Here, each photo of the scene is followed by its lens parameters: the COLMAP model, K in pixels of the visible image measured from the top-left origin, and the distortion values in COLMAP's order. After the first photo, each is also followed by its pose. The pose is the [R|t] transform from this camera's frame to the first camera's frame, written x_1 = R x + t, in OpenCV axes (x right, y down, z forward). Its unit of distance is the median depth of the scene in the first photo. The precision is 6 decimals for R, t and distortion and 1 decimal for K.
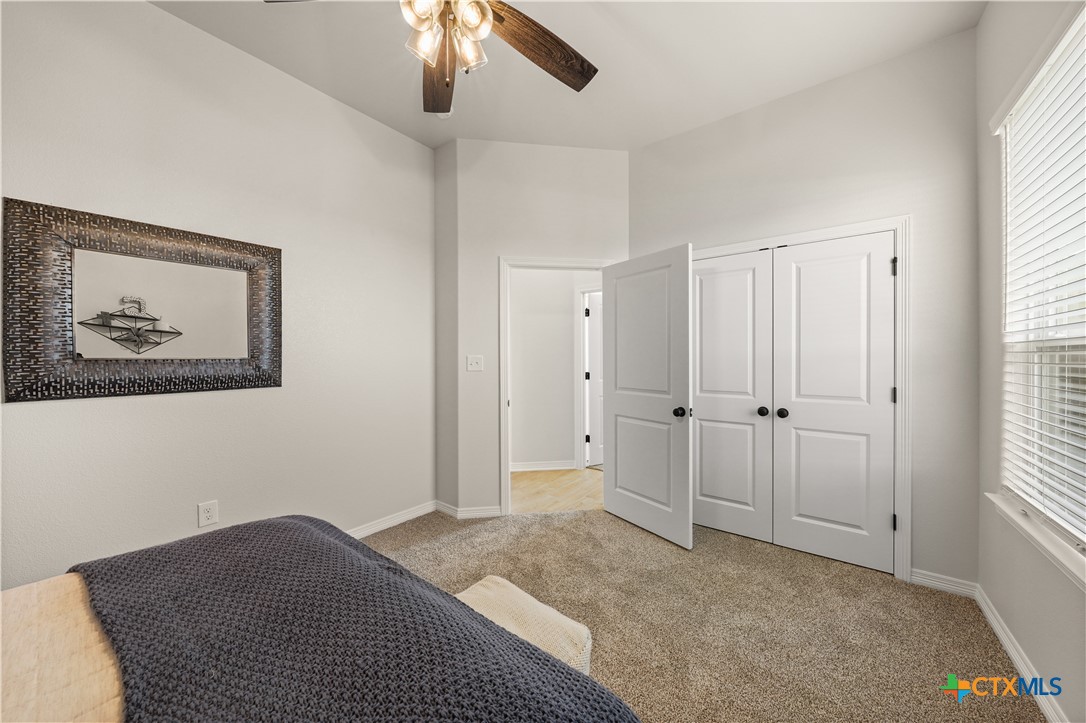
lens RADIAL K [[376.8, 0, 542.1], [0, 376.8, 359.5], [0, 0, 1]] dist [-0.005250, 0.000160]
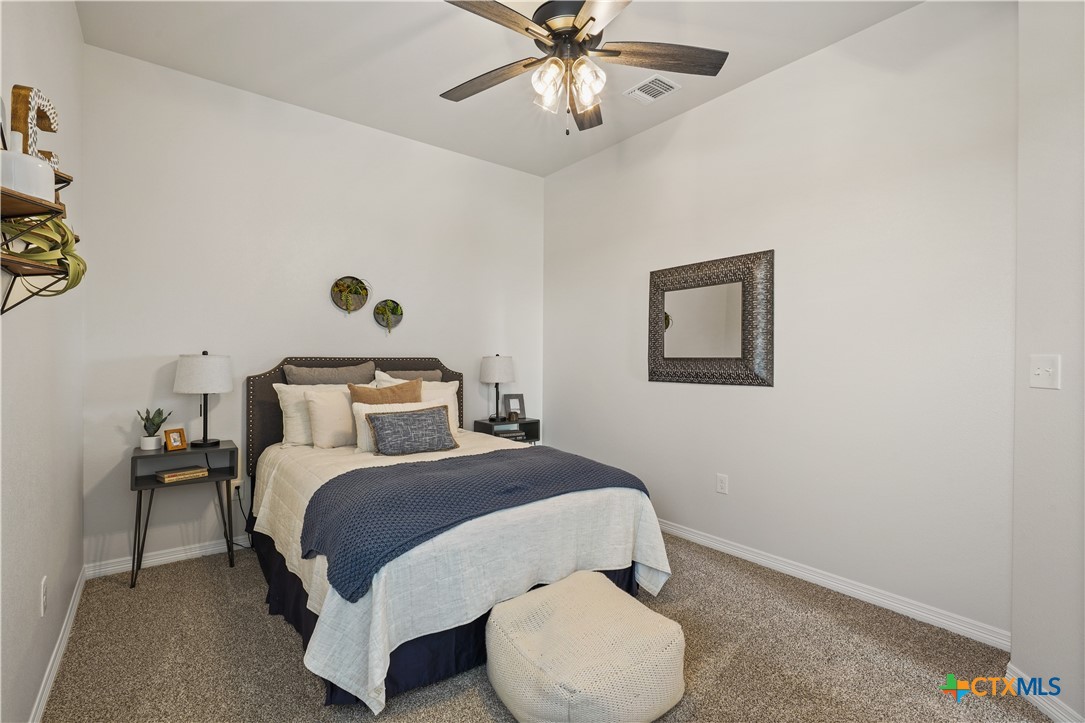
lens RADIAL K [[505.9, 0, 541.5], [0, 505.9, 360.1], [0, 0, 1]] dist [0.000711, 0.000084]
pose [[-0.255616, 0.003854, -0.966771, 0.725593], [-0.008130, 0.999948, 0.006136, -0.003194], [0.966744, 0.009429, -0.255571, 0.714284]]
